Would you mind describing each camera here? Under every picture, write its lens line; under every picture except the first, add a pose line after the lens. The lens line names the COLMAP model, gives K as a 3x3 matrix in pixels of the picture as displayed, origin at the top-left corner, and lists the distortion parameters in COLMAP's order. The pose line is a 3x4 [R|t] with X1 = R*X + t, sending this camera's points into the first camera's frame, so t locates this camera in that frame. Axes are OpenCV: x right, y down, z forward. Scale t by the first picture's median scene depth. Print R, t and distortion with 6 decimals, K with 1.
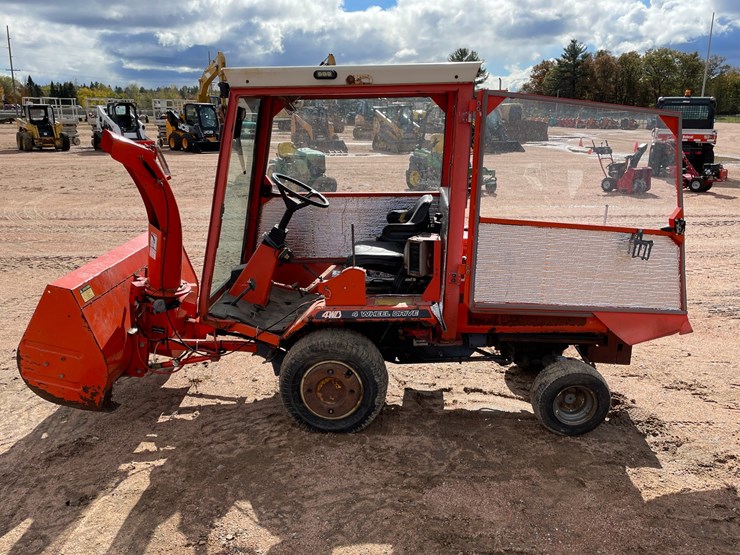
lens RADIAL K [[617.1, 0, 376.7], [0, 617.1, 280.8], [0, 0, 1]] dist [0.099118, -0.126009]
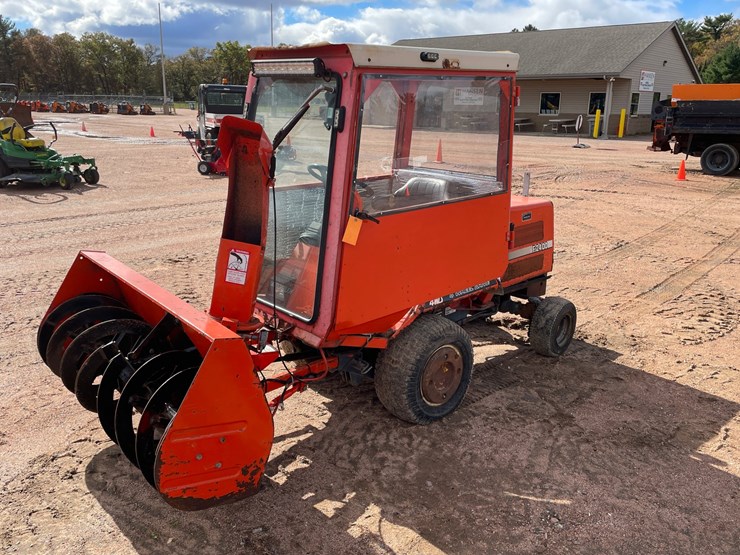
lens RADIAL K [[615.9, 0, 376.6], [0, 615.9, 275.7], [0, 0, 1]] dist [0.099236, -0.124997]
pose [[0.692295, -0.184461, 0.697640, -0.776168], [0.173453, 0.980970, 0.087252, -0.082641], [-0.700458, 0.060604, 0.711116, 0.338356]]
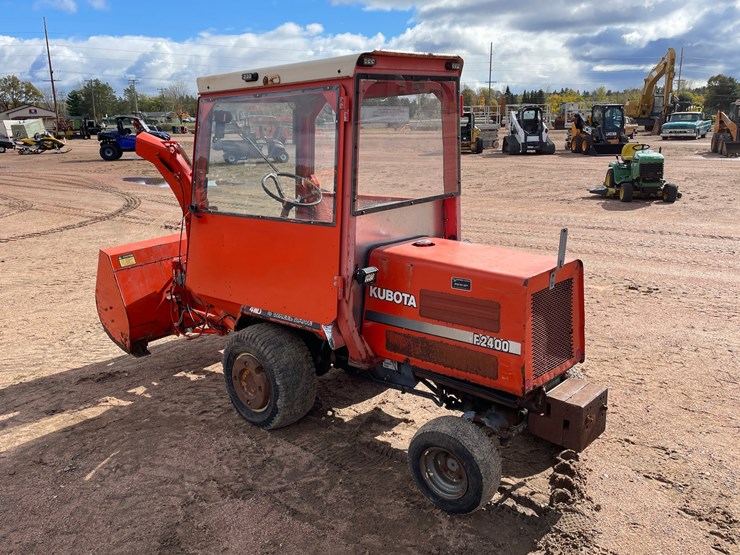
lens RADIAL K [[617.1, 0, 376.7], [0, 617.1, 280.8], [0, 0, 1]] dist [0.099118, -0.126009]
pose [[0.774607, 0.139901, -0.616775, 0.672743], [-0.142445, 0.988762, 0.045380, -0.064498], [0.616192, 0.052705, 0.785830, 0.292239]]
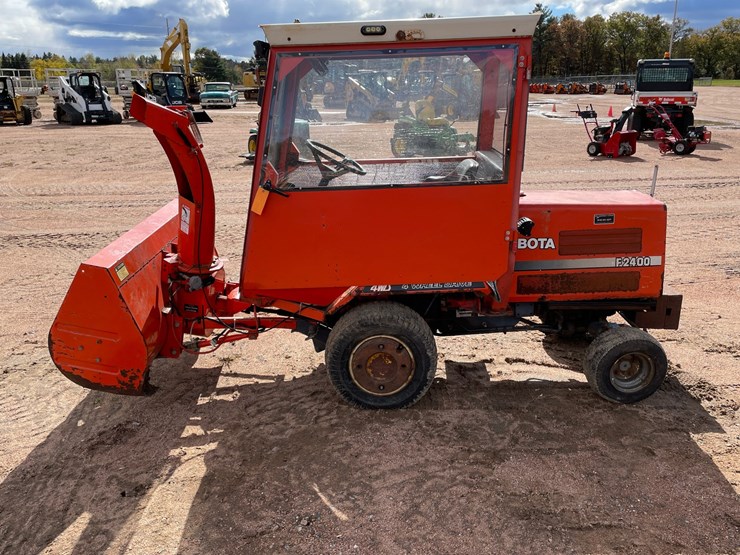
lens RADIAL K [[617.1, 0, 376.7], [0, 617.1, 280.8], [0, 0, 1]] dist [0.099118, -0.126009]
pose [[0.998565, -0.028064, 0.045618, -0.115578], [0.025902, 0.998544, 0.047309, -0.000795], [-0.046879, -0.046060, 0.997838, 0.044876]]
